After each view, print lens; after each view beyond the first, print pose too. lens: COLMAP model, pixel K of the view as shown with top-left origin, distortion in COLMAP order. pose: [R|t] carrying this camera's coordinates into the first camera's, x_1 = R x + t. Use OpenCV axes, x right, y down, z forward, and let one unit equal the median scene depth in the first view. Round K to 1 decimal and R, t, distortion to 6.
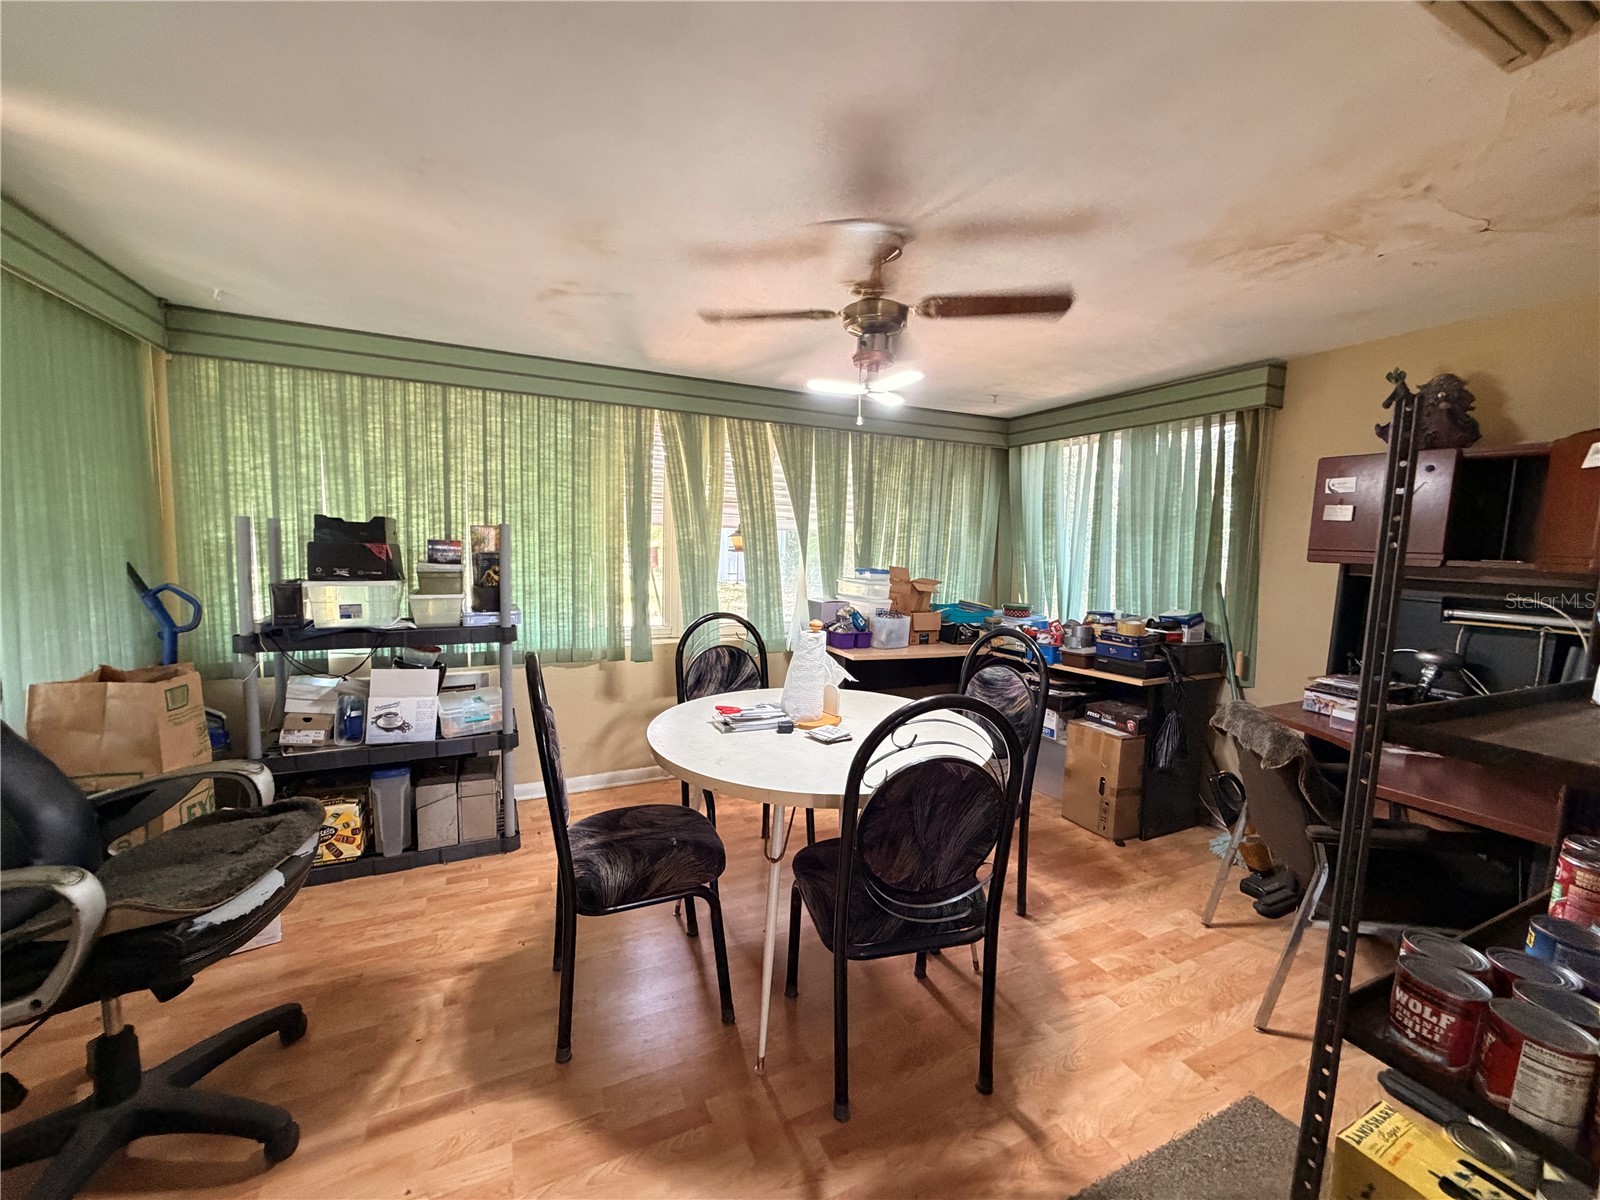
lens RADIAL K [[641.6, 0, 786.9], [0, 641.6, 592.7], [0, 0, 1]] dist [0.003134, -0.001022]
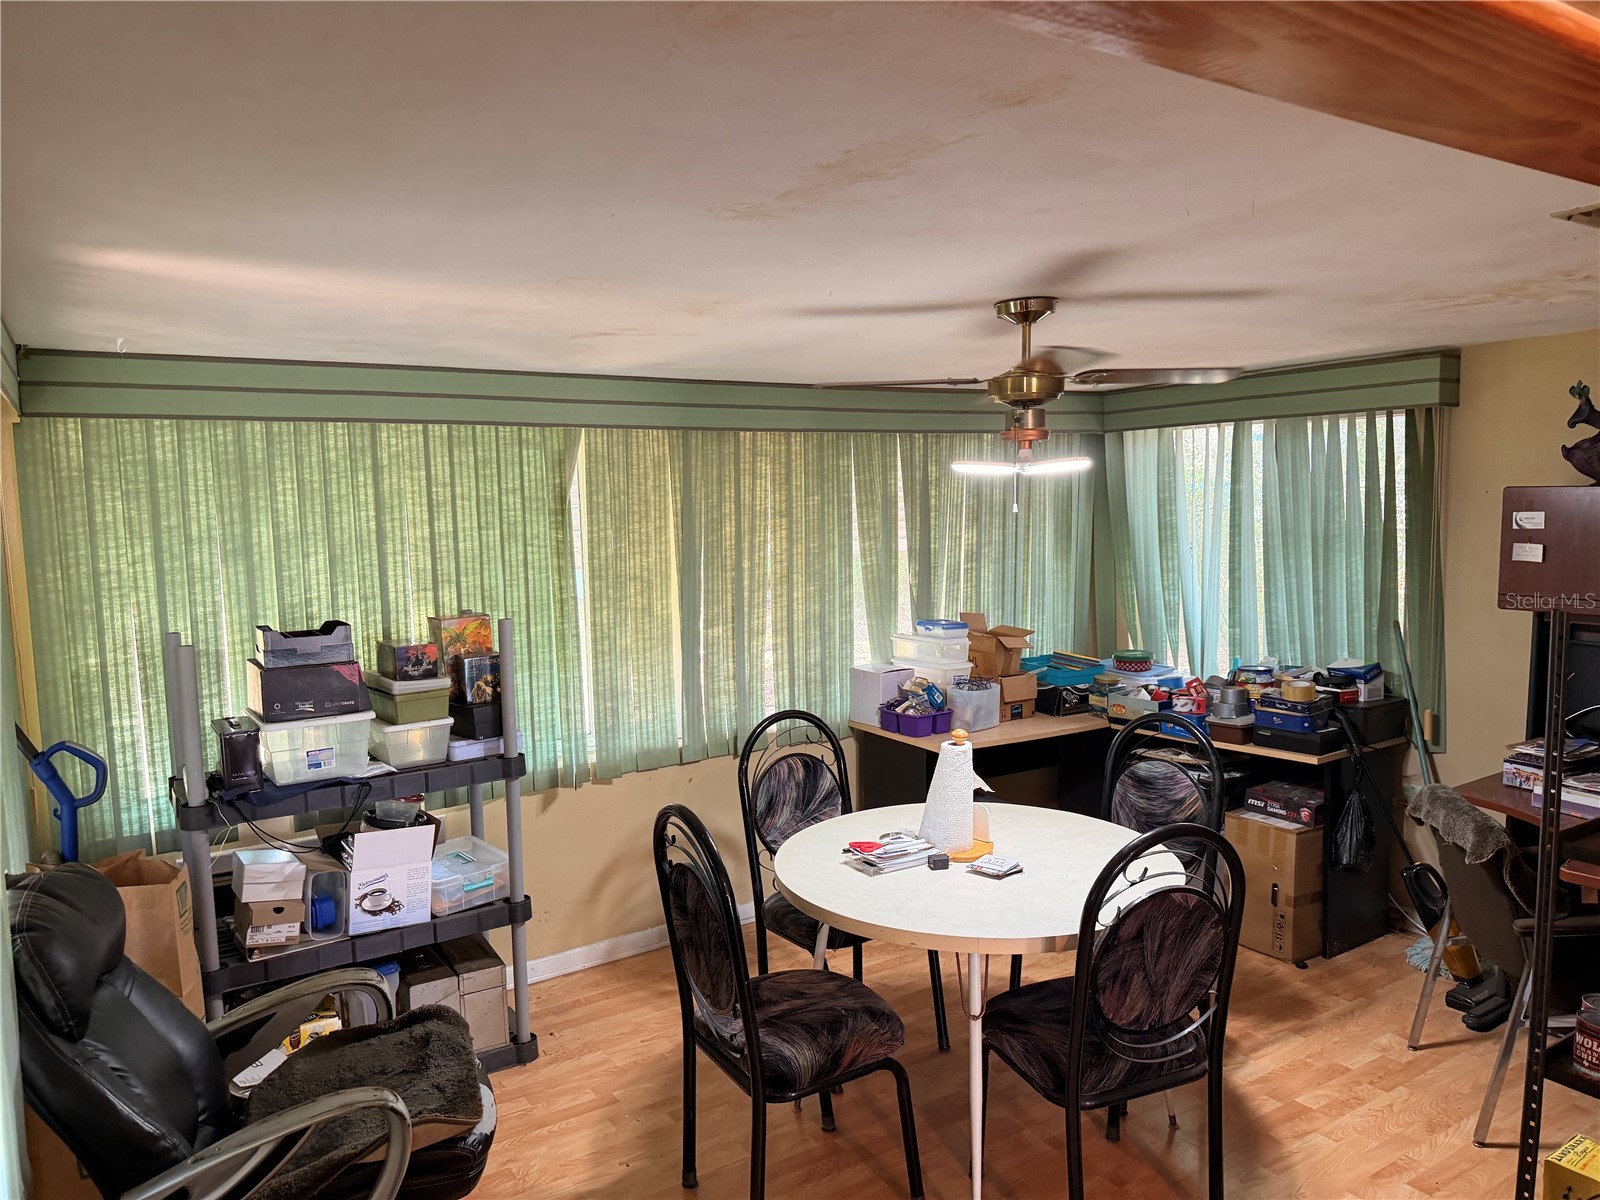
lens RADIAL K [[1130.1, 0, 796.8], [0, 1130.1, 596.1], [0, 0, 1]] dist [0.025012, -0.032355]
pose [[0.990019, -0.062771, 0.126187, -0.261340], [0.062012, 0.998026, 0.009937, -0.122806], [-0.126562, -0.002012, 0.991957, -0.327701]]
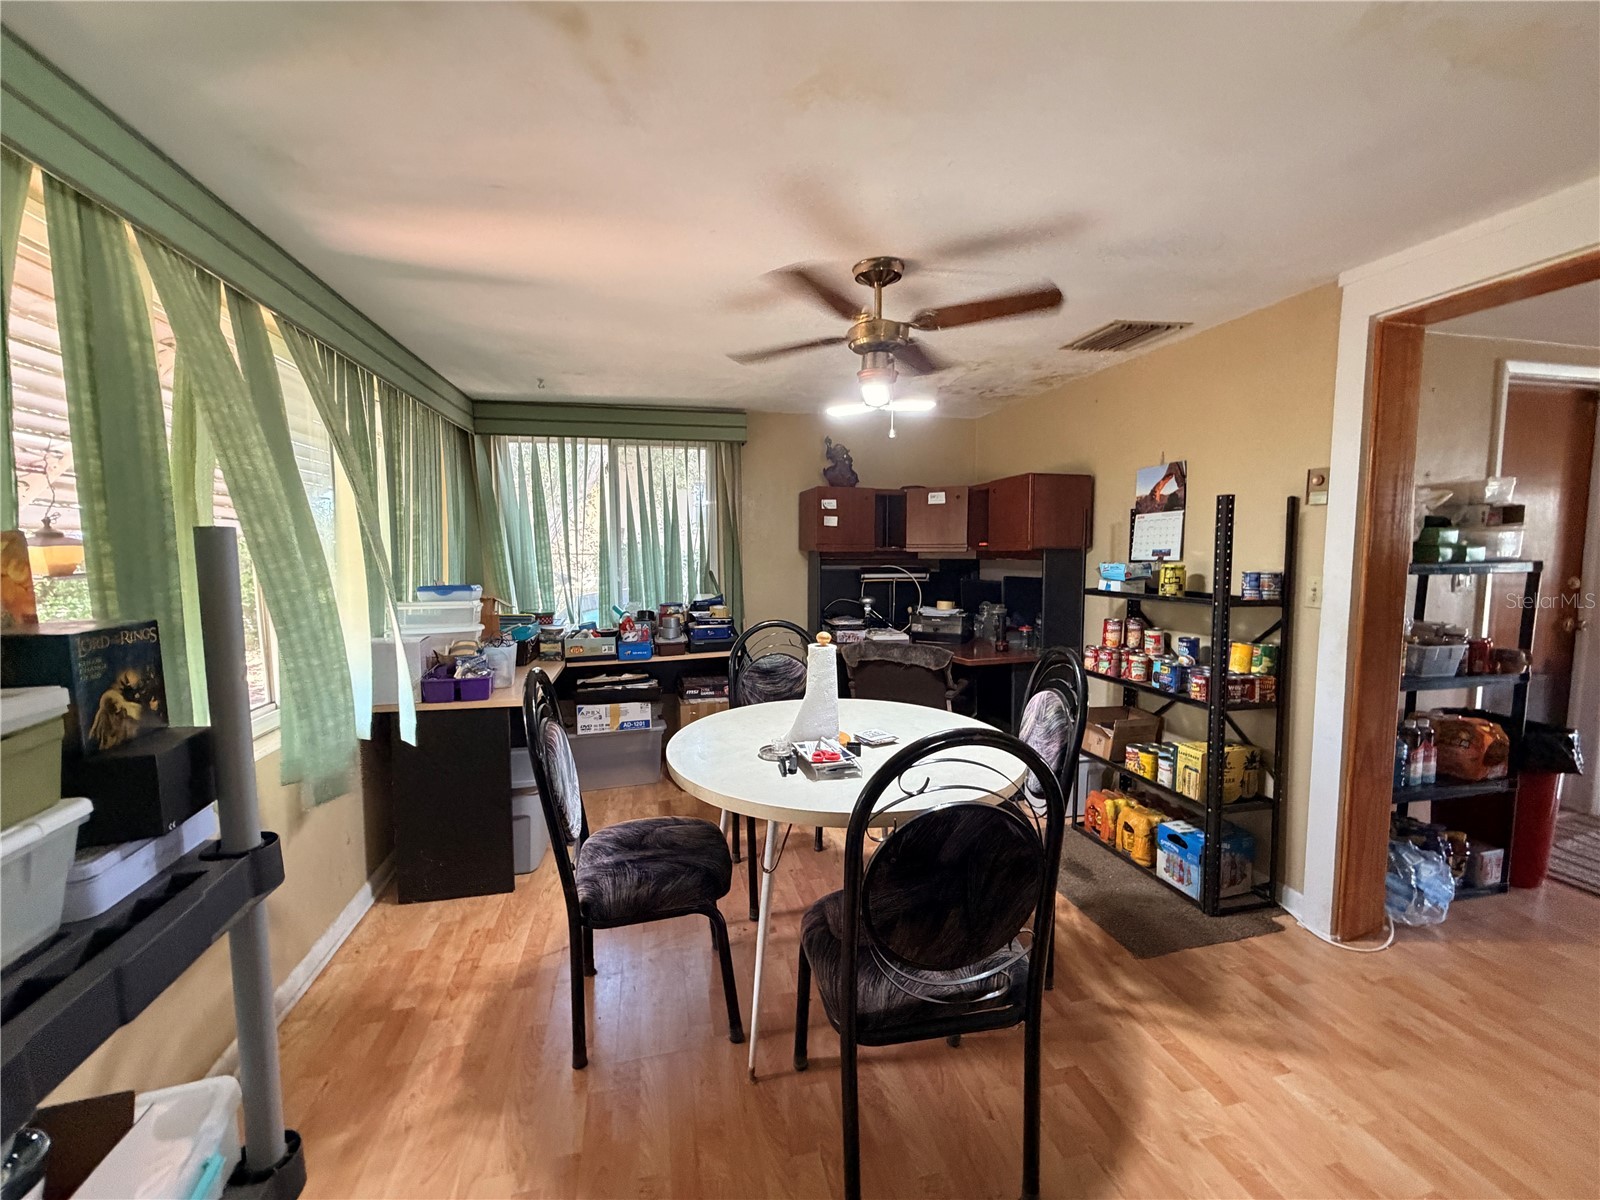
lens RADIAL K [[641.6, 0, 796.8], [0, 641.6, 601.7], [0, 0, 1]] dist [0.003134, -0.001022]
pose [[0.207590, -0.112999, 0.971668, -0.669229], [0.092671, 0.991110, 0.095462, -0.072758], [-0.973817, 0.070229, 0.216216, 0.645841]]
